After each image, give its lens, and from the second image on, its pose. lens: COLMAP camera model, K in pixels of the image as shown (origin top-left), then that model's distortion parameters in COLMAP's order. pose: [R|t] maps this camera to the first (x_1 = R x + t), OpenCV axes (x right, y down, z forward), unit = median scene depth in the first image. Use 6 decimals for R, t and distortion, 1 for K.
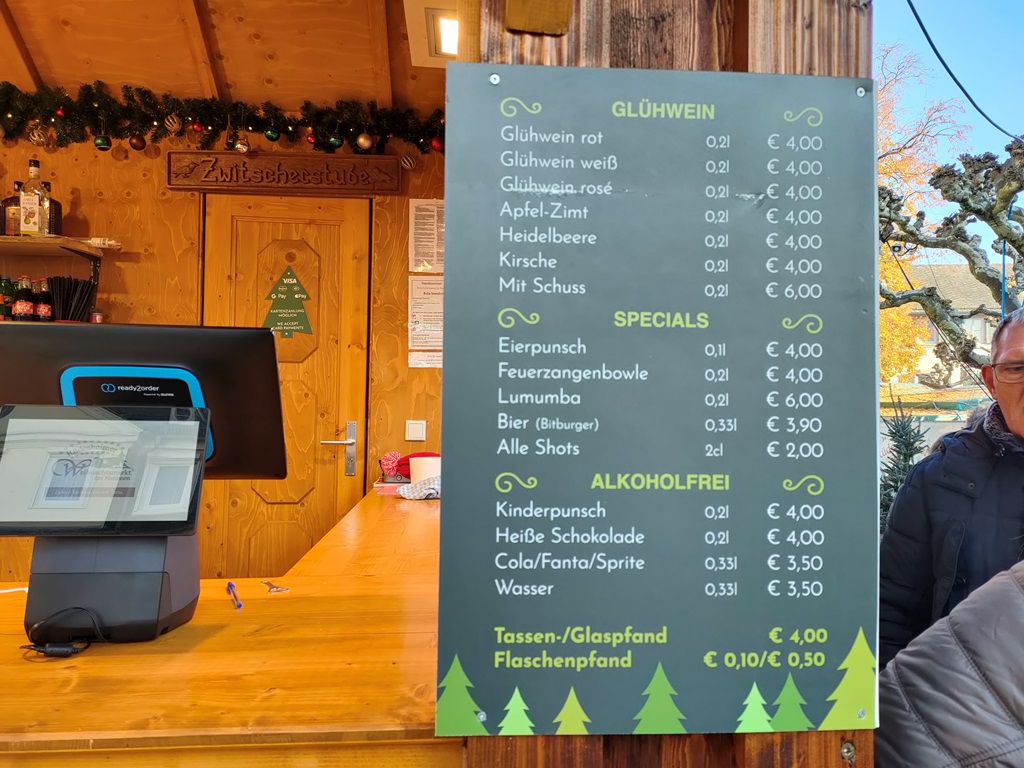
lens RADIAL K [[792.3, 0, 513.3], [0, 792.3, 386.0], [0, 0, 1]] dist [0.027603, -0.000049]
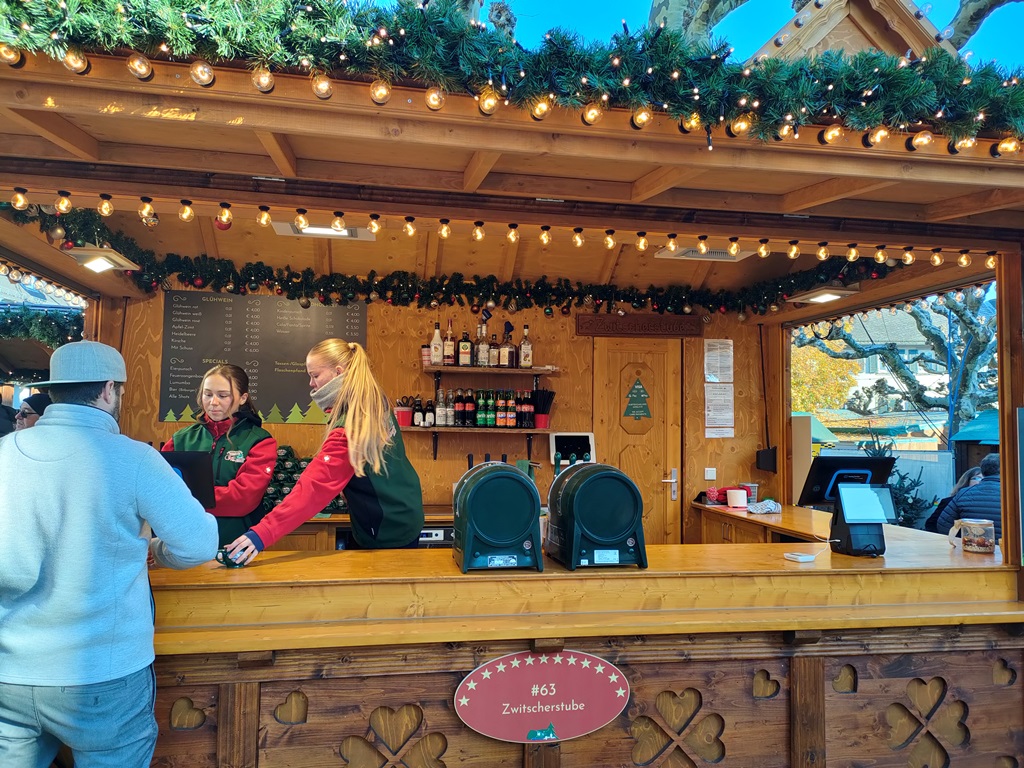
lens RADIAL K [[792.3, 0, 512.4], [0, 792.3, 382.1], [0, 0, 1]] dist [0.027603, -0.000049]
pose [[0.994651, 0.004617, 0.103187, -0.728229], [-0.001800, 0.999624, -0.027377, -0.094899], [-0.103274, 0.027045, 0.994285, -0.674773]]
